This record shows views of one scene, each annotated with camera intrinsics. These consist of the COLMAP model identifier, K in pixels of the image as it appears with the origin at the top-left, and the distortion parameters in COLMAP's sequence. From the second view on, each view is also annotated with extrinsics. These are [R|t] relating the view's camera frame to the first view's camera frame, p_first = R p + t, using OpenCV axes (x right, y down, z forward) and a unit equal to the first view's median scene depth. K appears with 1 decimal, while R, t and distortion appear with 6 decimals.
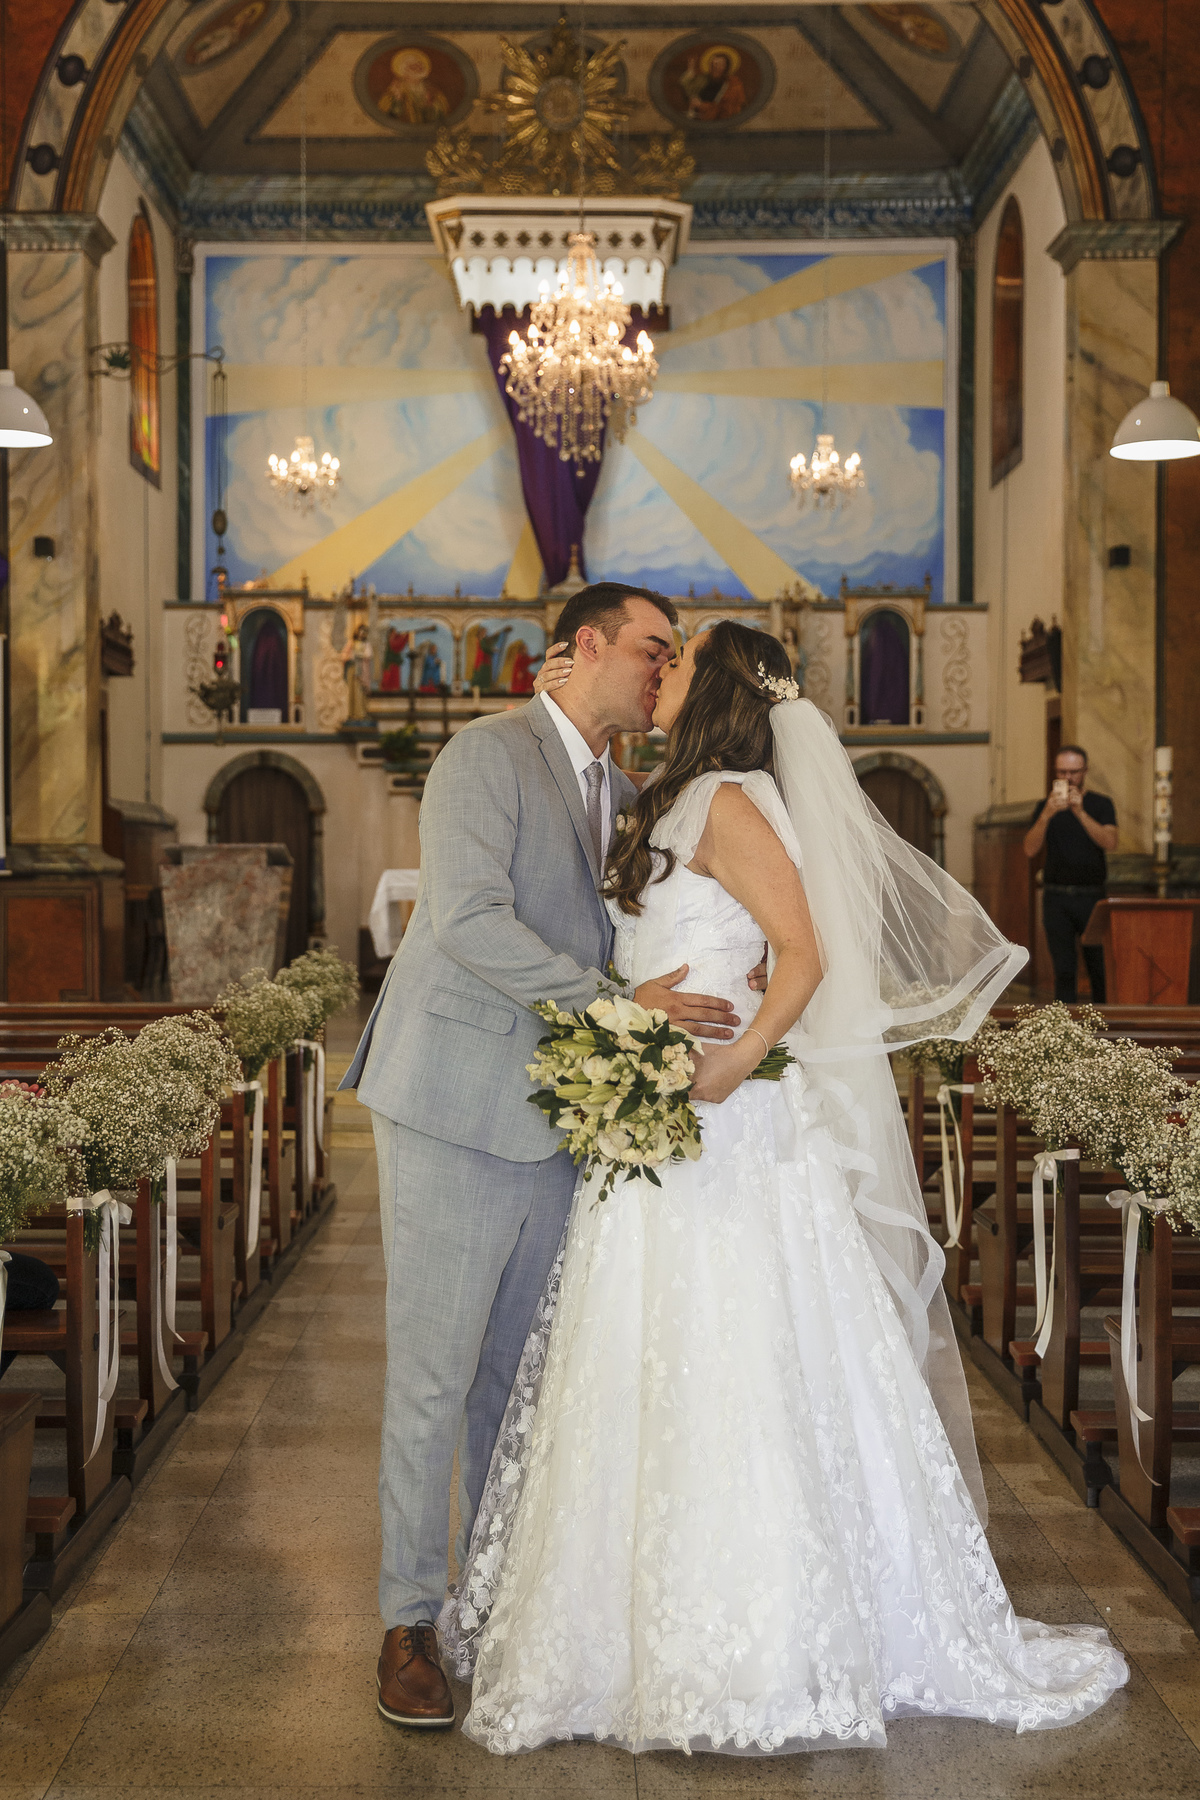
lens RADIAL K [[2259.8, 0, 600.0], [0, 2259.8, 900.0], [0, 0, 1]] dist [-0.154048, 0.006356]
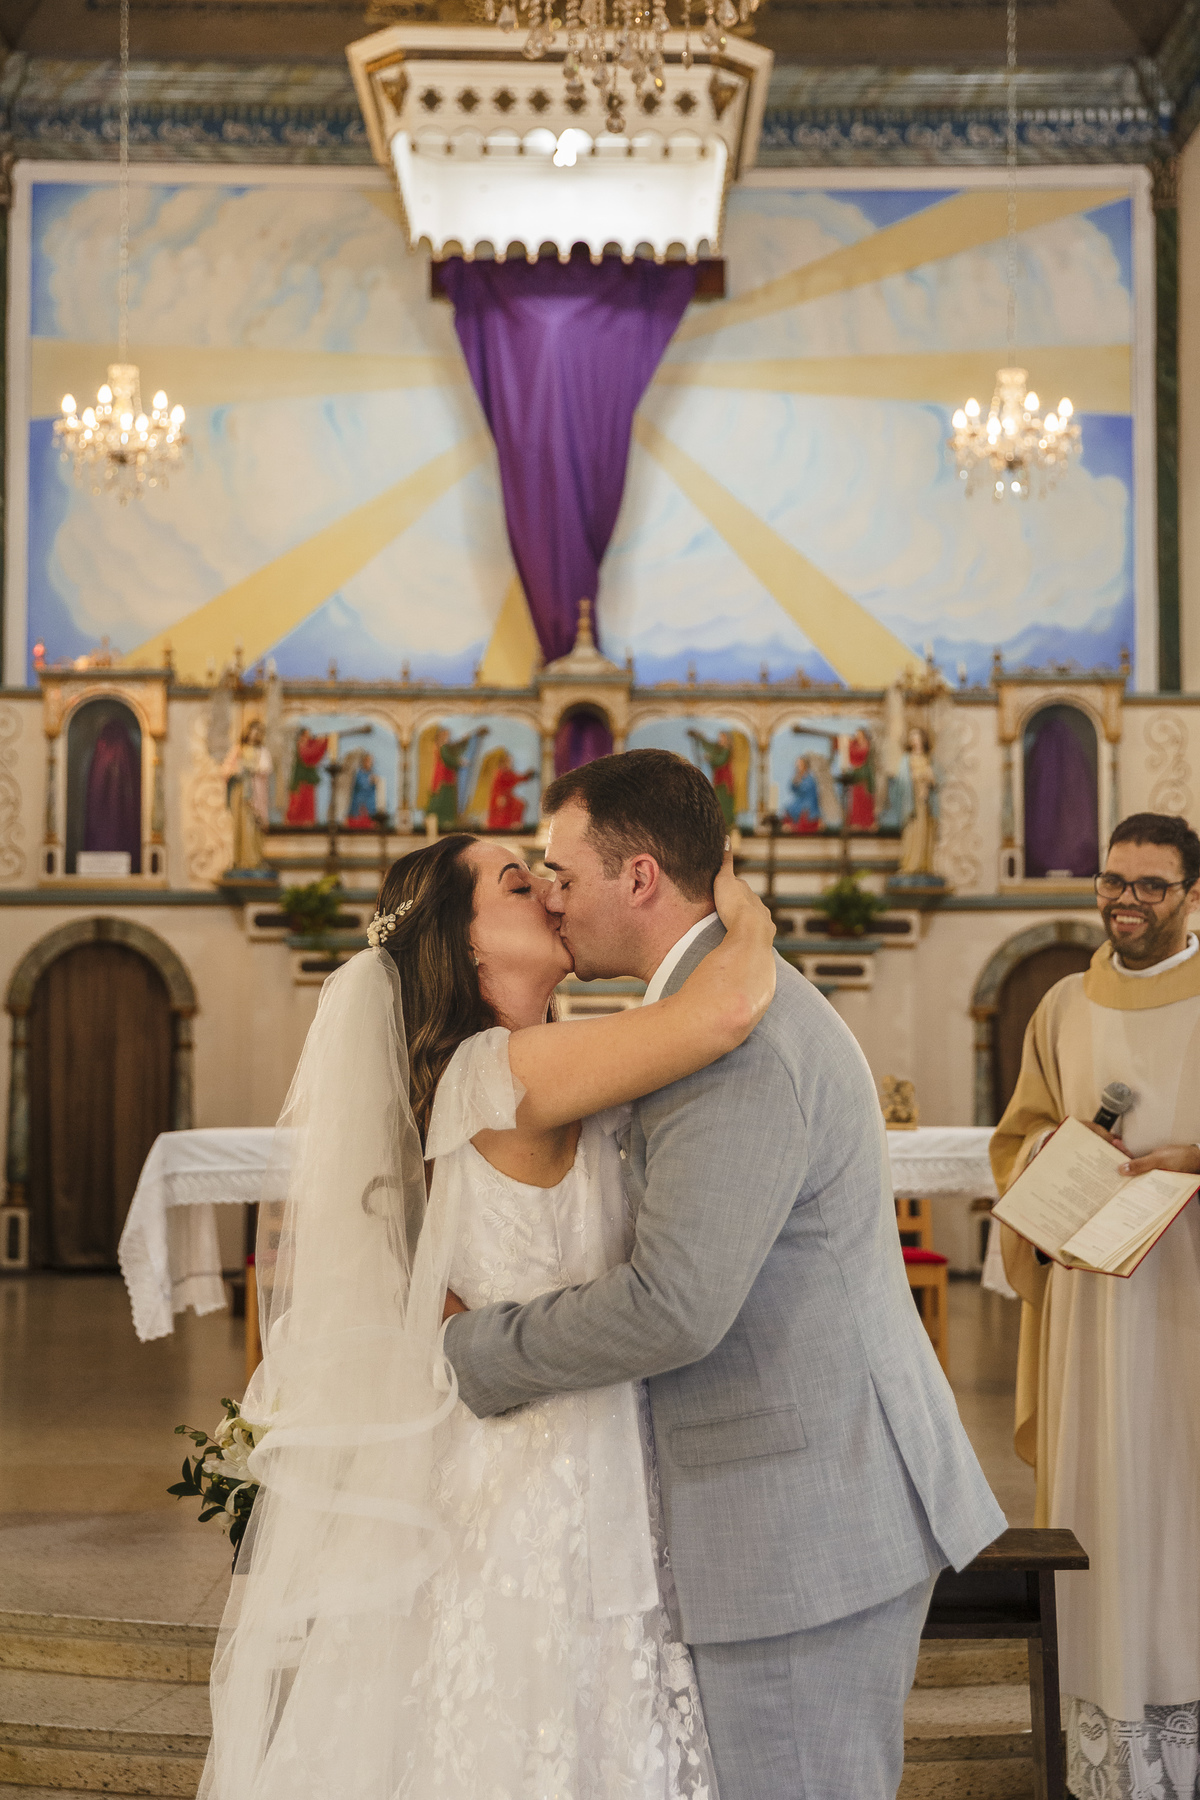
lens RADIAL K [[2617.1, 0, 600.0], [0, 2617.1, 900.0], [0, 0, 1]] dist [0.180452, 0.031955]
pose [[0.999993, -0.000232, -0.003697, -0.004101], [-0.000081, 0.996444, -0.084255, -0.007708], [0.003704, 0.084255, 0.996437, 0.245862]]
